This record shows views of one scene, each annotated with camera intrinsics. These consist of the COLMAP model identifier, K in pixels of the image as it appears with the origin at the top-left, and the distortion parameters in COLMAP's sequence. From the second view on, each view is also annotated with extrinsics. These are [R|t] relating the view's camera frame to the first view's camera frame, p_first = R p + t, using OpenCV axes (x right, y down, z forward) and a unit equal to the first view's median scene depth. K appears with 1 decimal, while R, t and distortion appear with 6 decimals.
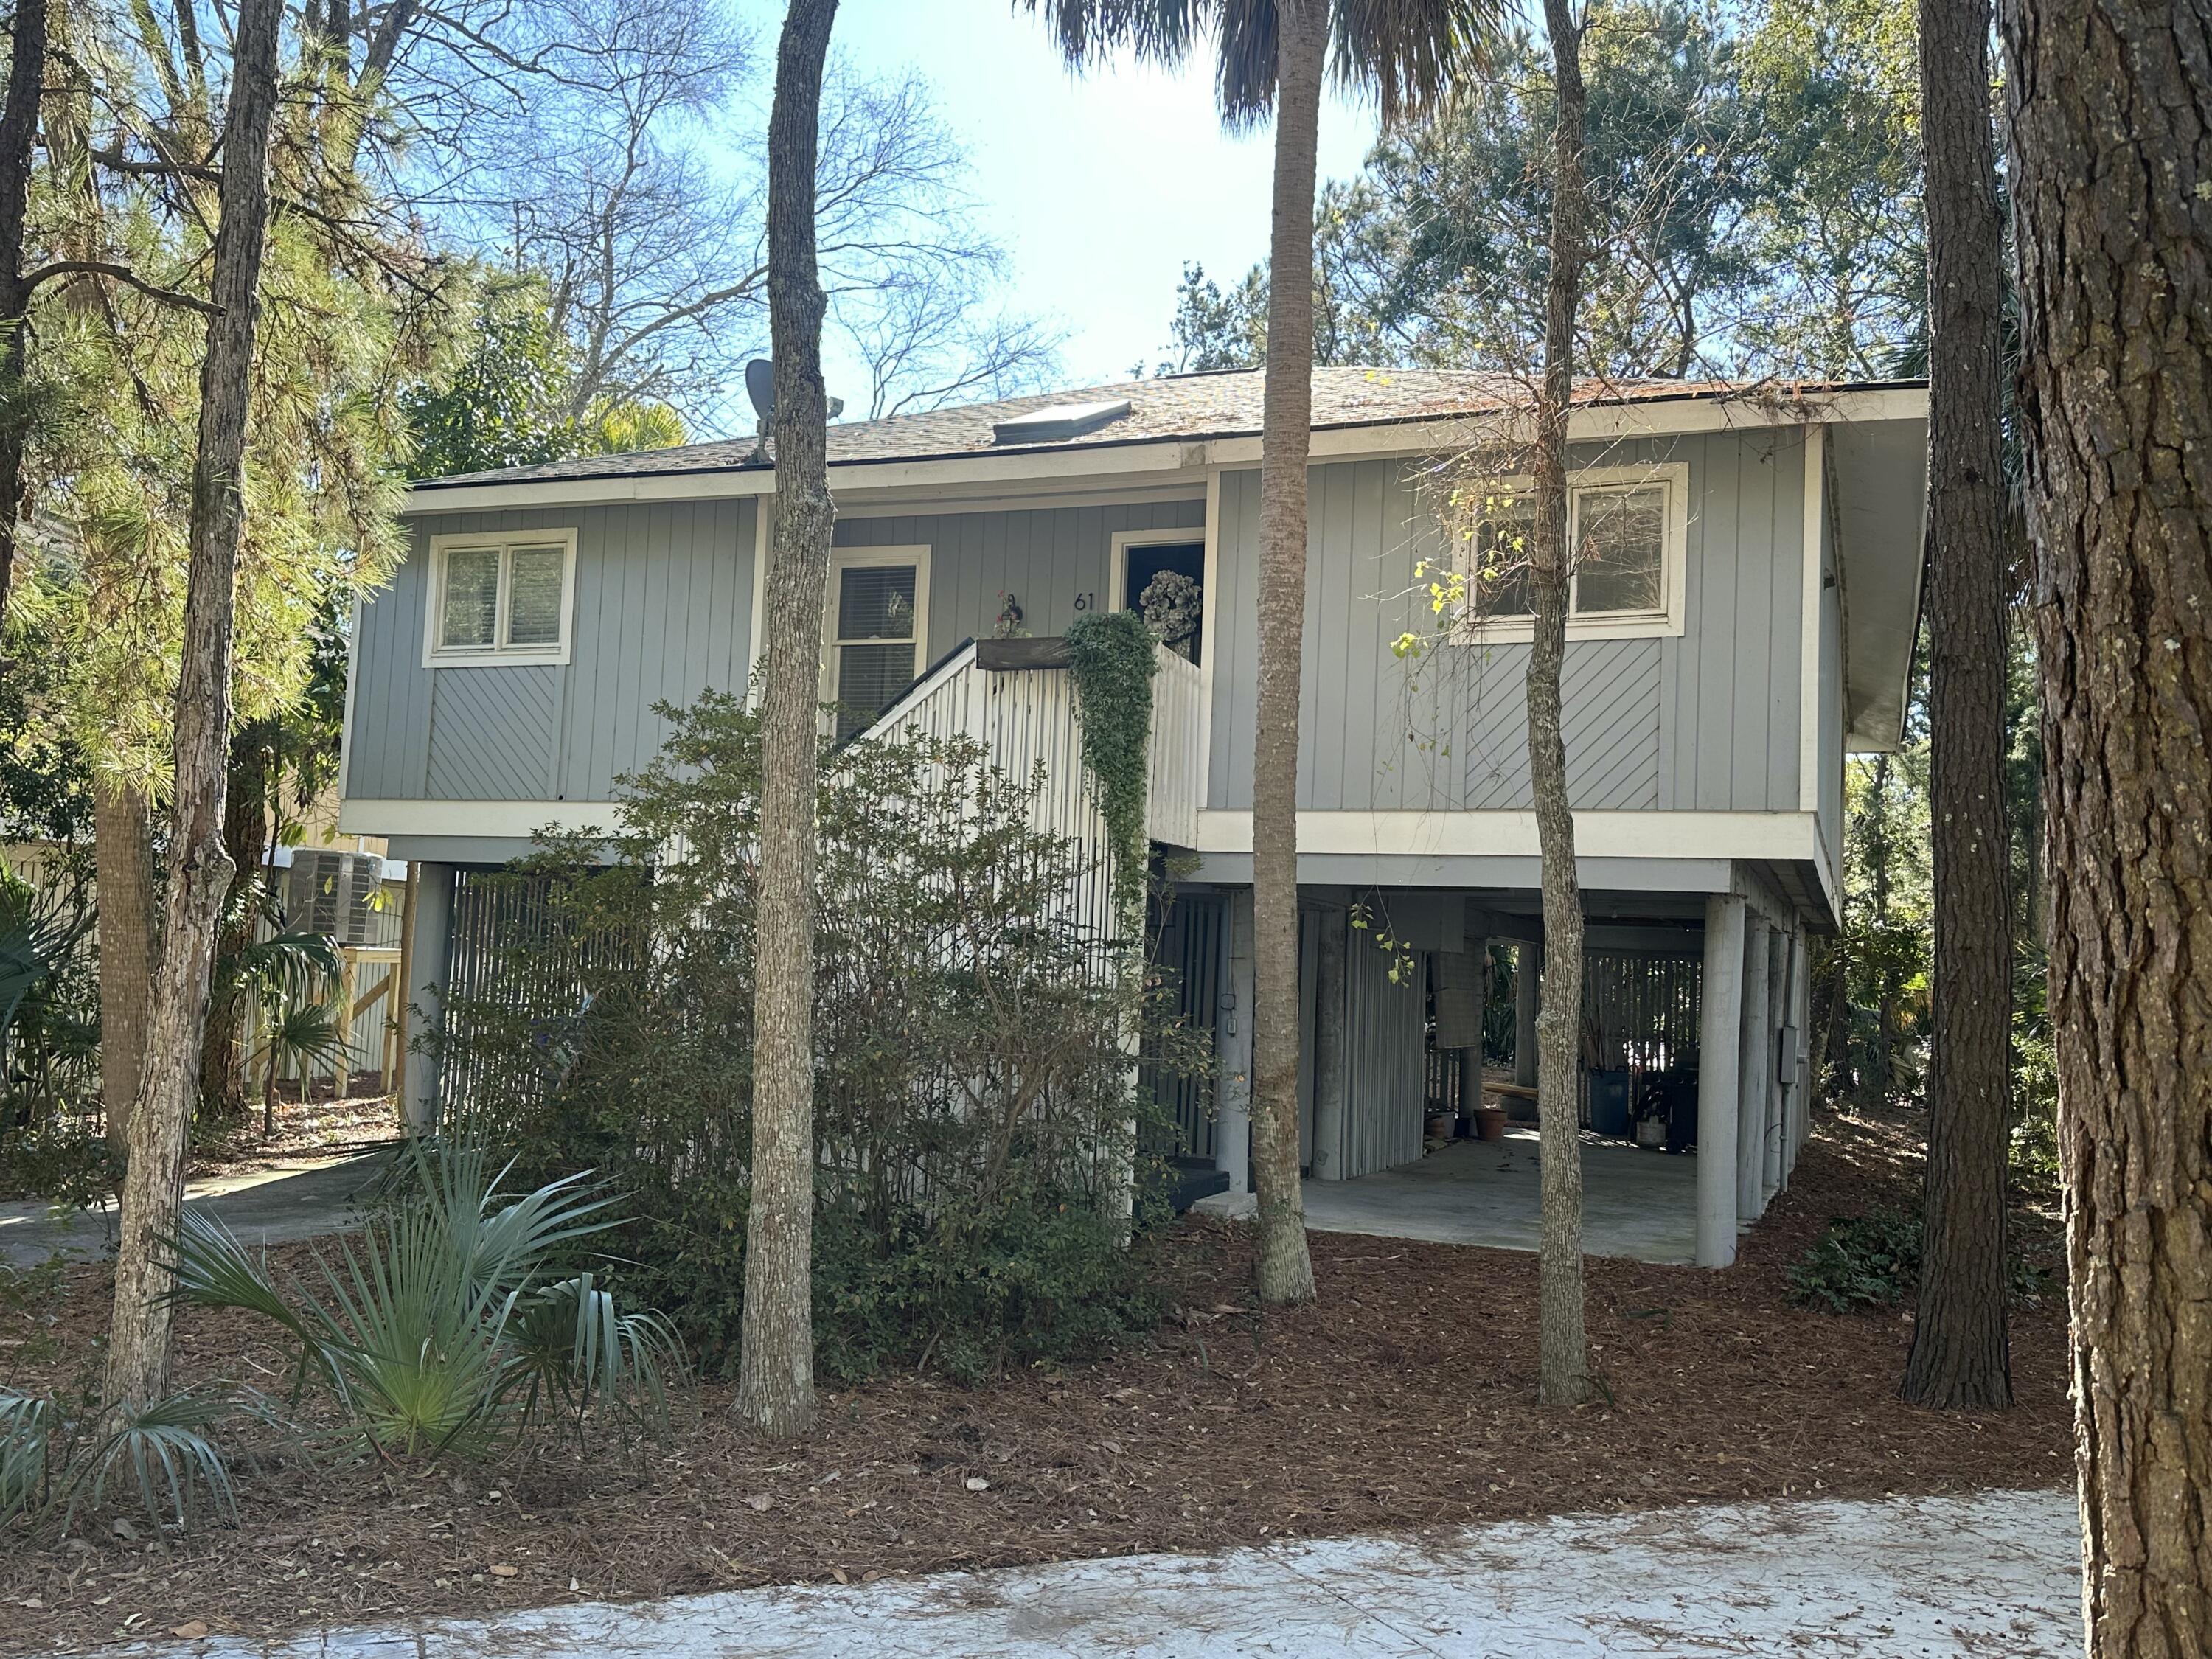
lens RADIAL K [[1860.7, 0, 1108.5], [0, 1860.7, 831.9], [0, 0, 1]] dist [0.011526, -0.002448]
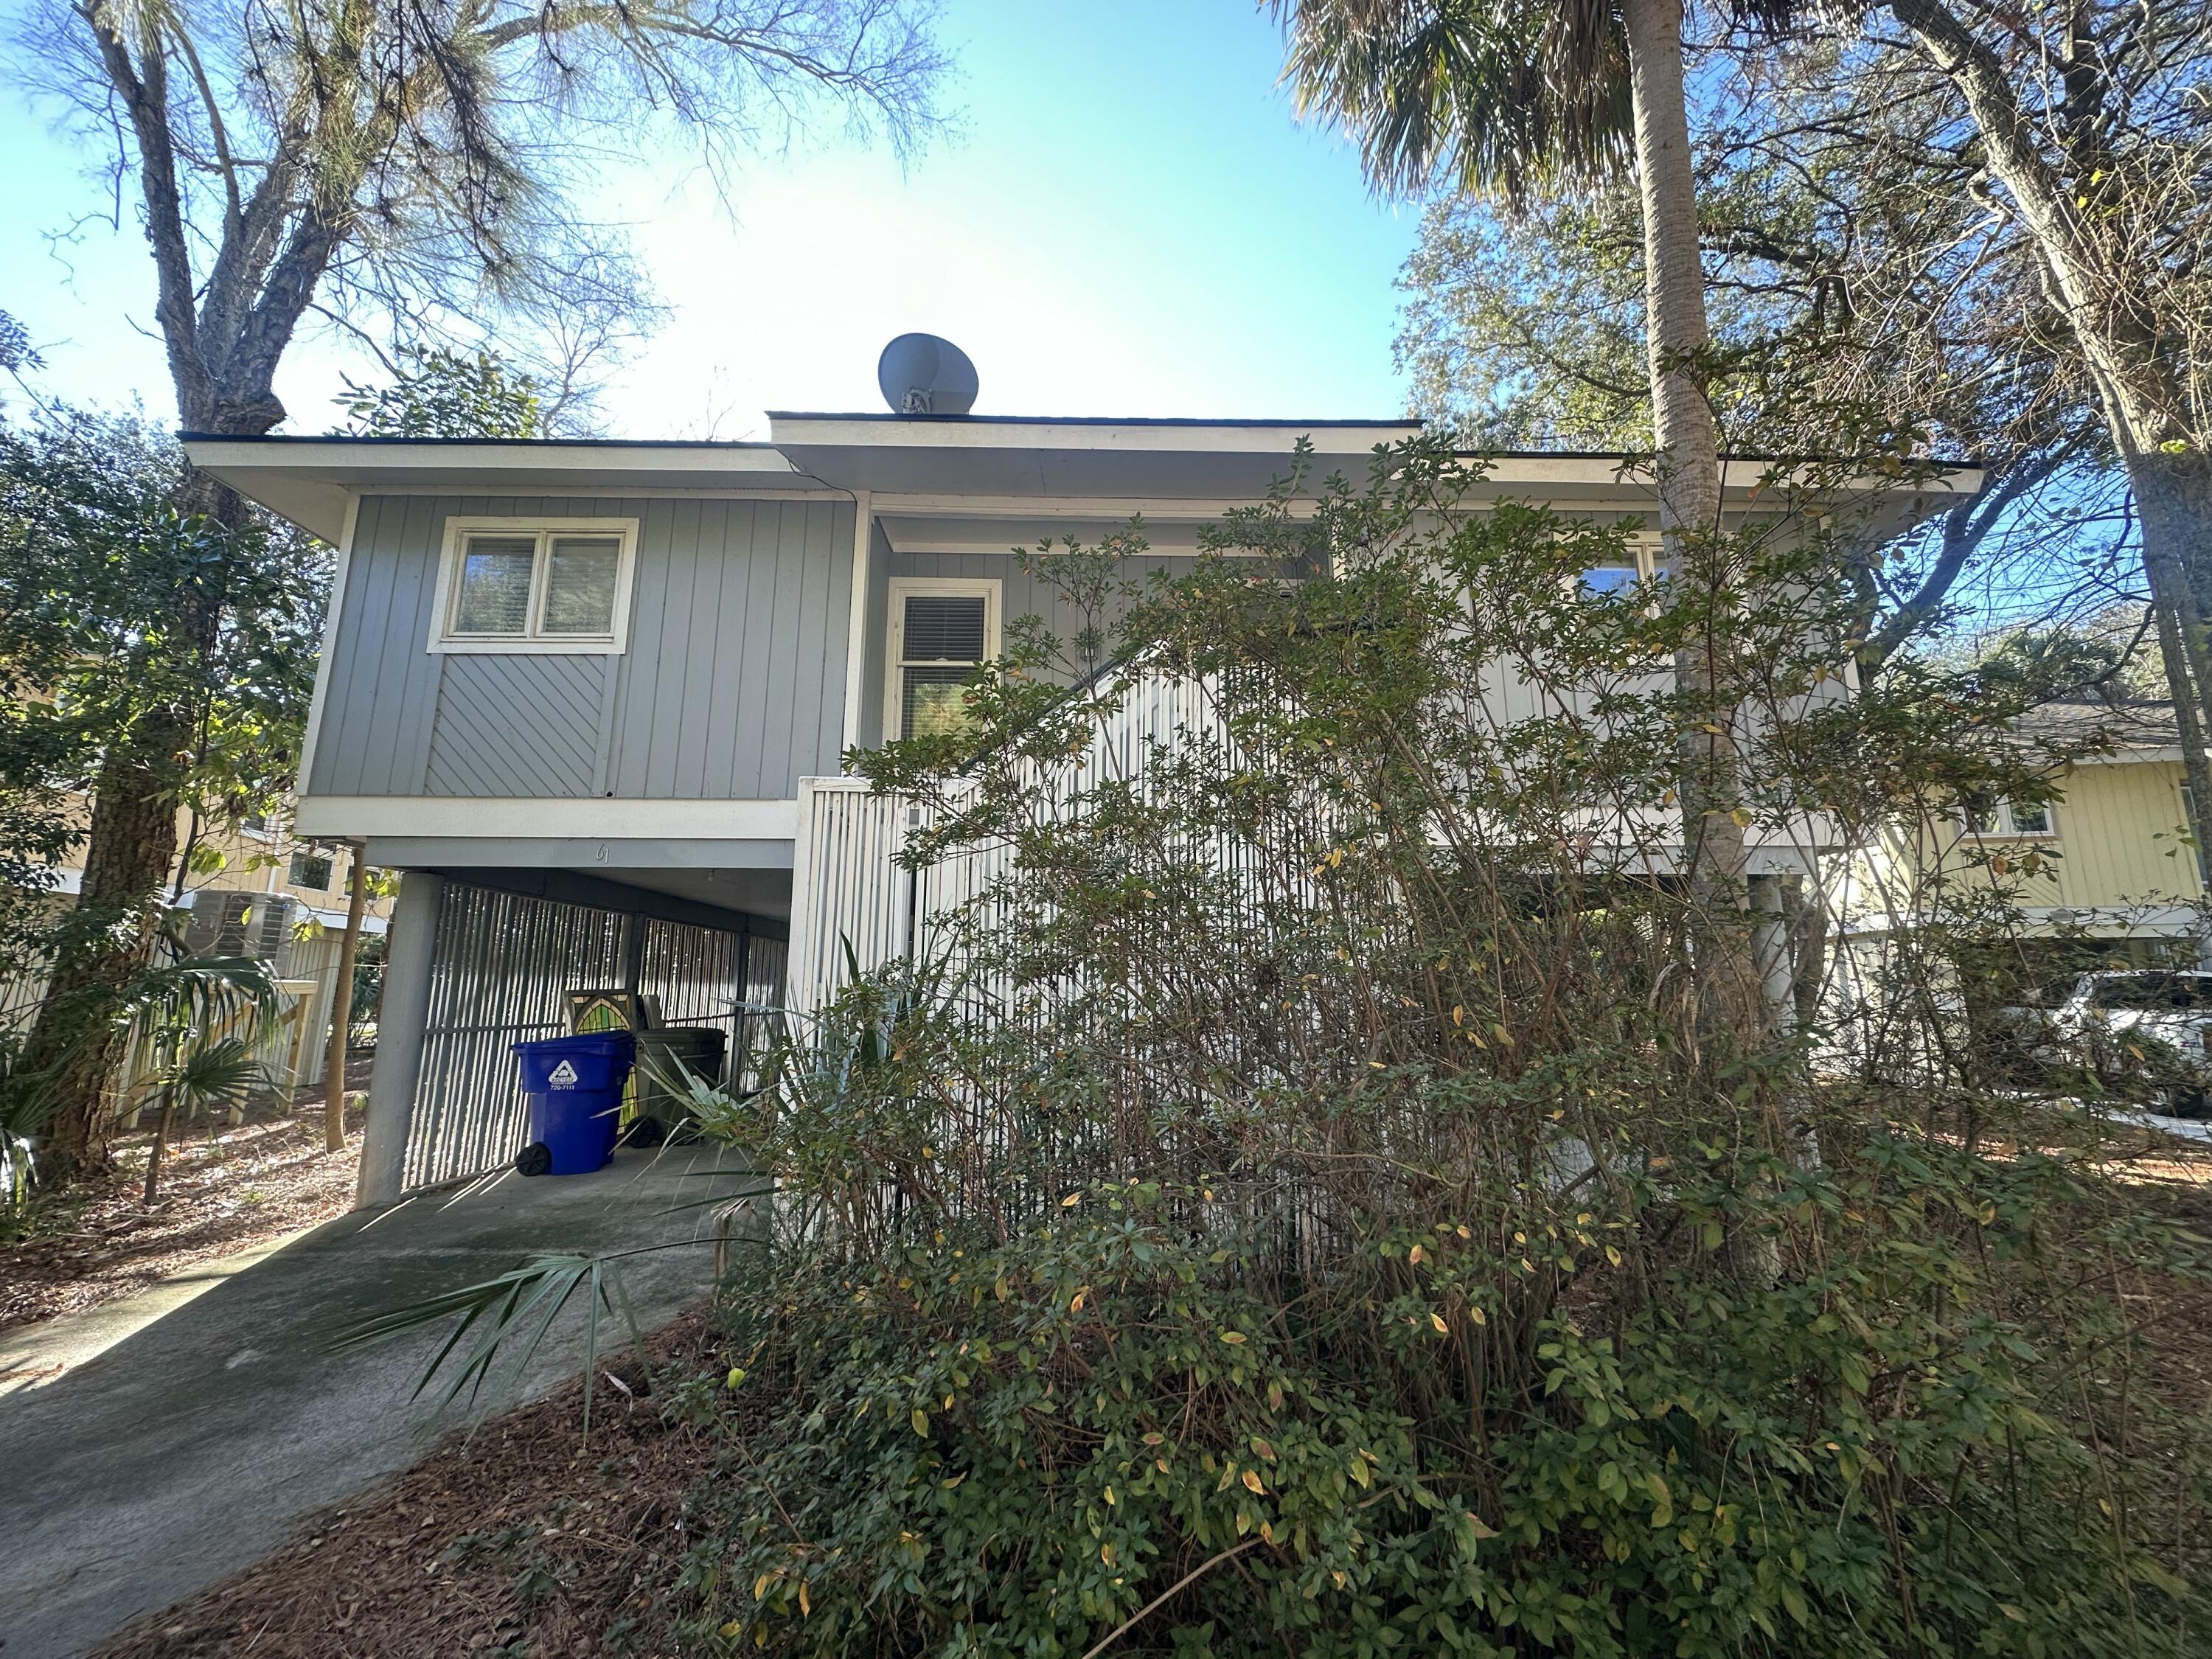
lens RADIAL K [[879.5, 0, 1100.6], [0, 879.5, 824.0], [0, 0, 1]] dist [-0.004239, 0.000380]
pose [[0.920312, 0.026778, 0.390267, -0.232733], [0.012891, 0.995036, -0.098673, 0.041307], [-0.390972, 0.095841, 0.915399, 0.494042]]
